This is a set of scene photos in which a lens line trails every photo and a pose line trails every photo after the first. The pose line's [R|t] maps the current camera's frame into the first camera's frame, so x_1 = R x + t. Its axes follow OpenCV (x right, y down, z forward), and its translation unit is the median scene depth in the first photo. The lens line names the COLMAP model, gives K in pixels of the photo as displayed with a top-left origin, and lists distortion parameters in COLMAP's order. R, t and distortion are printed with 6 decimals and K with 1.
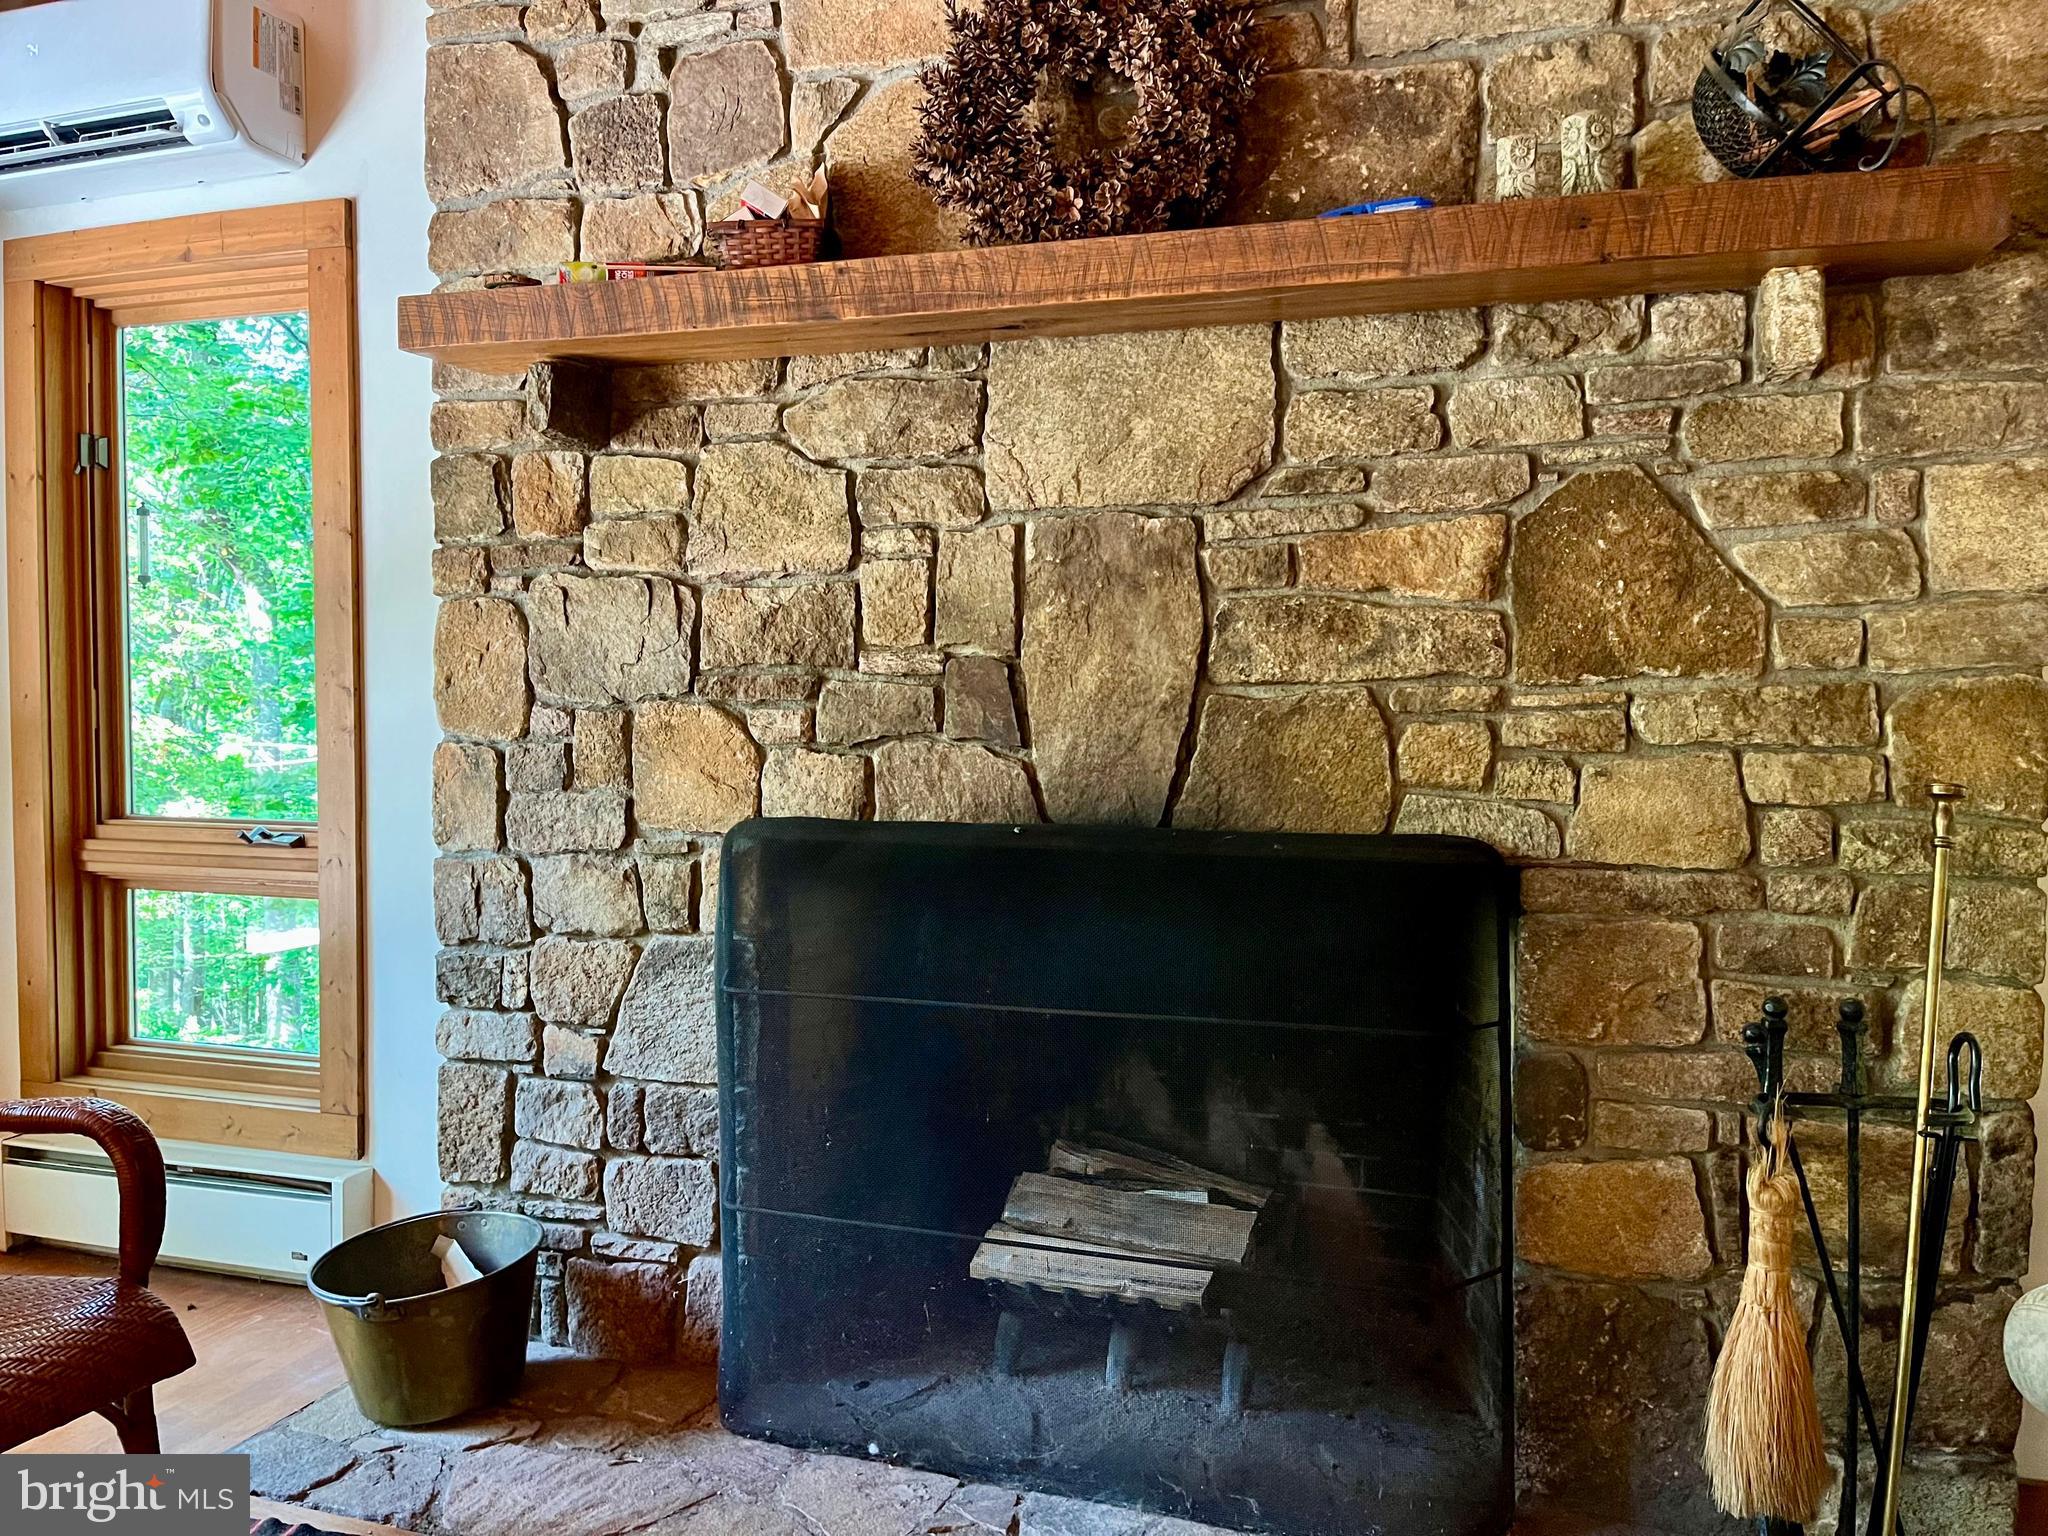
lens RADIAL K [[1530.3, 0, 1026.5], [0, 1530.3, 764.3], [0, 0, 1]] dist [0.032719, -0.028589]
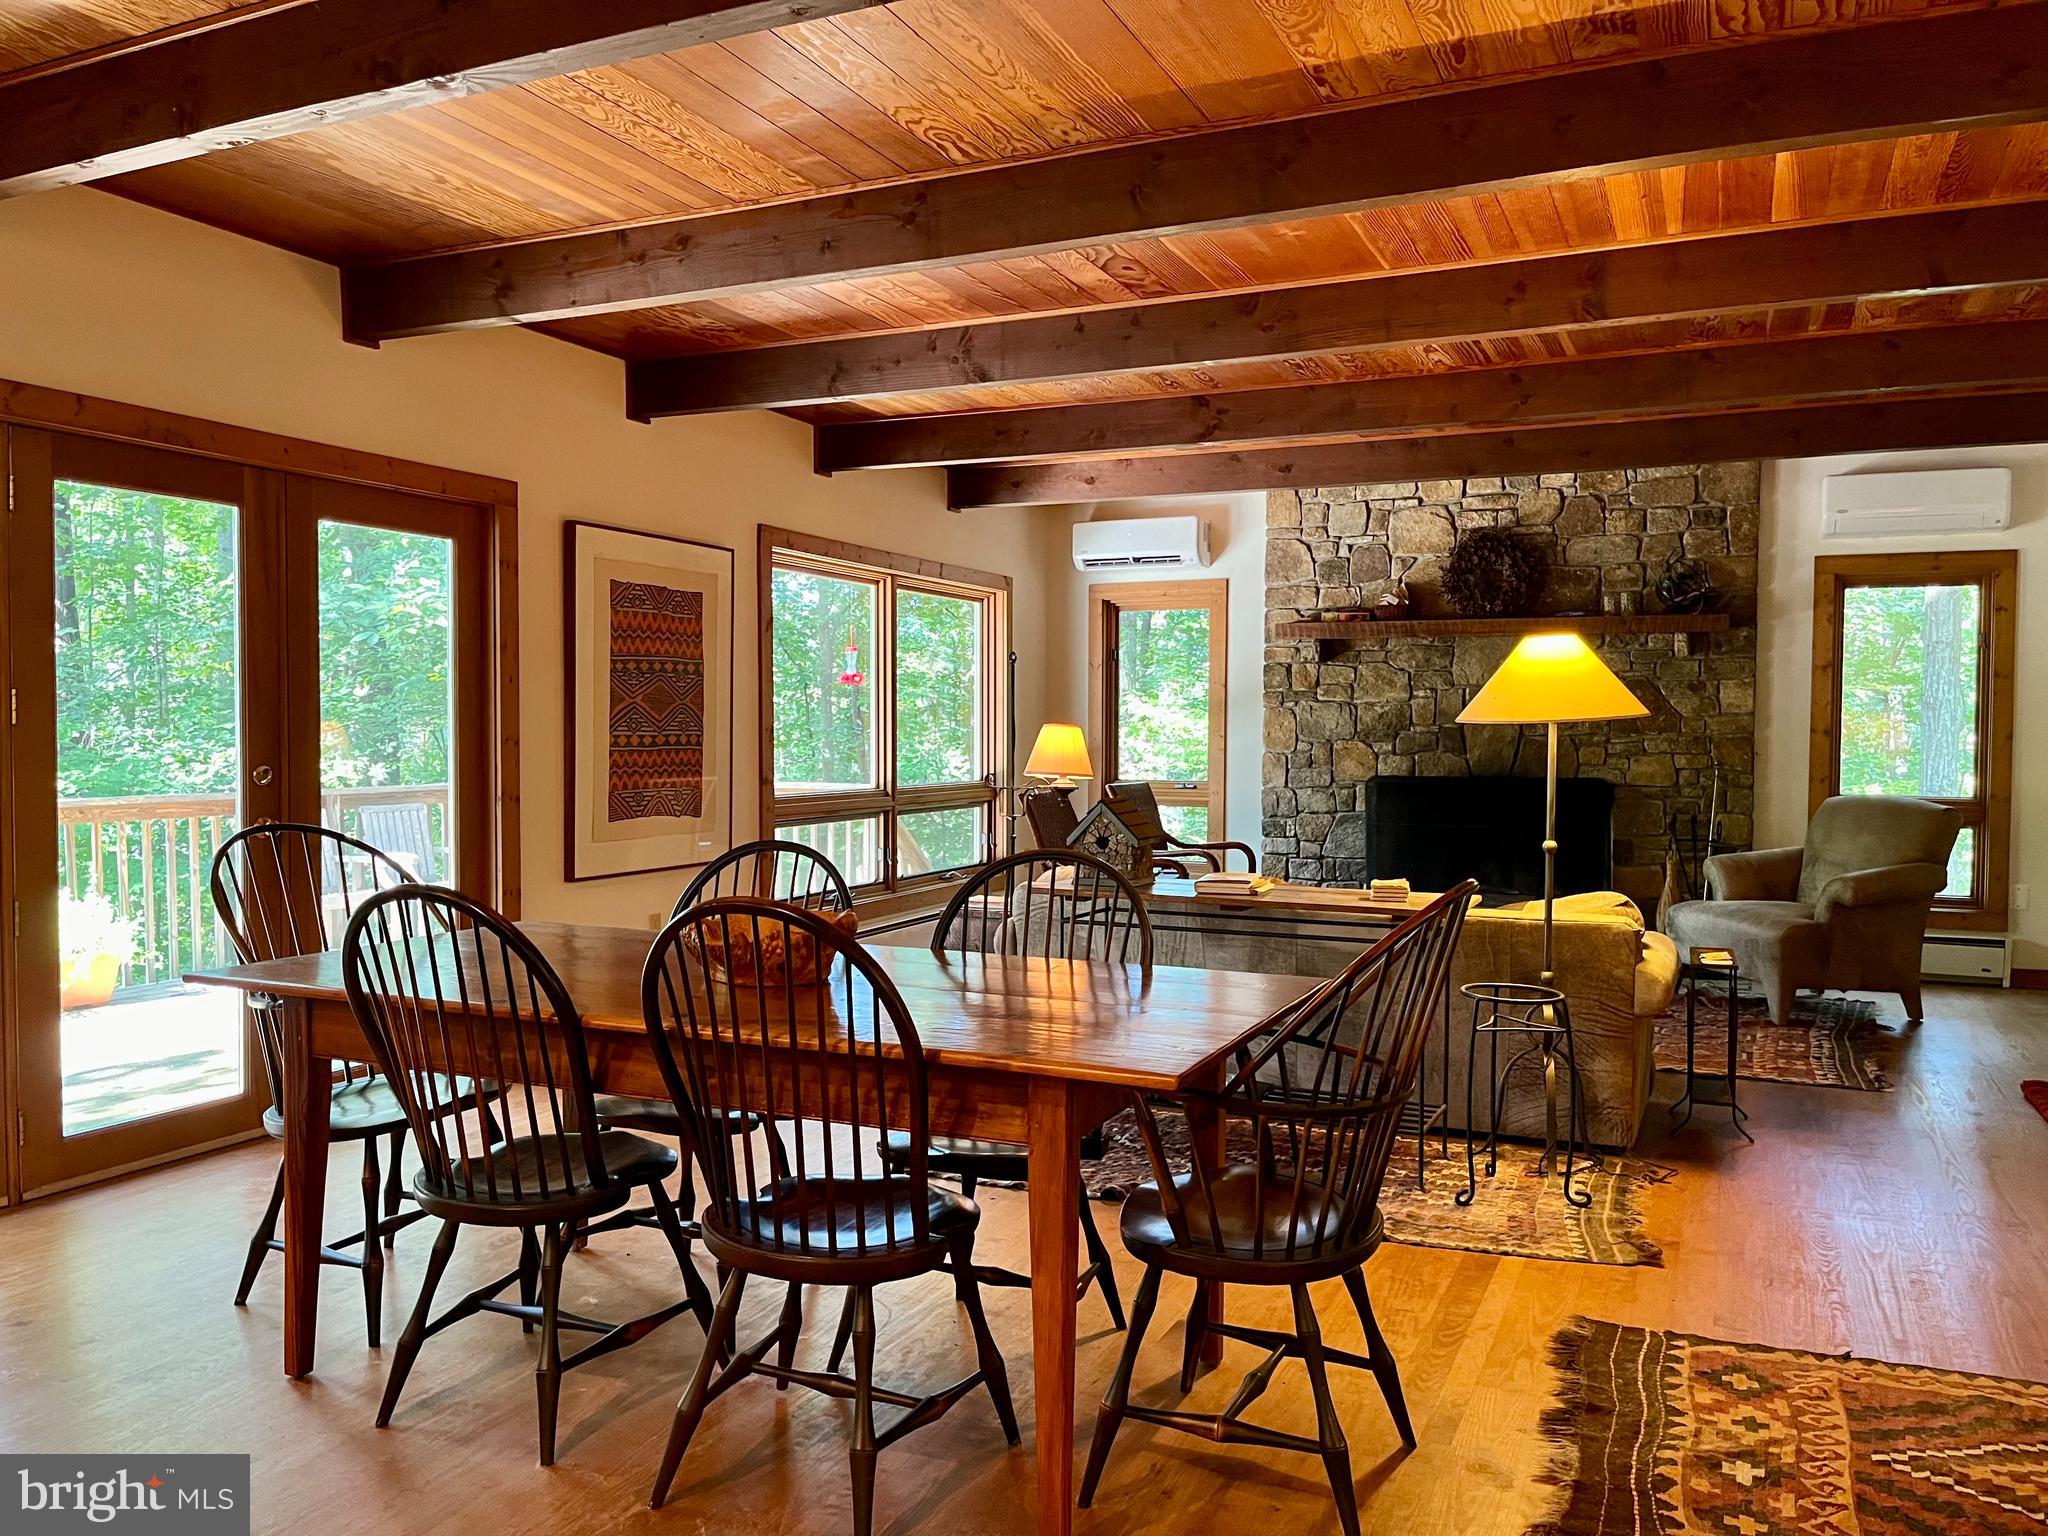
lens RADIAL K [[1530.3, 0, 1018.1], [0, 1530.3, 766.0], [0, 0, 1]] dist [0.032719, -0.028589]
pose [[0.994193, 0.003072, -0.107566, -0.609152], [-0.005397, 0.999758, -0.021329, 0.091934], [0.107474, 0.021785, 0.993969, -2.450814]]
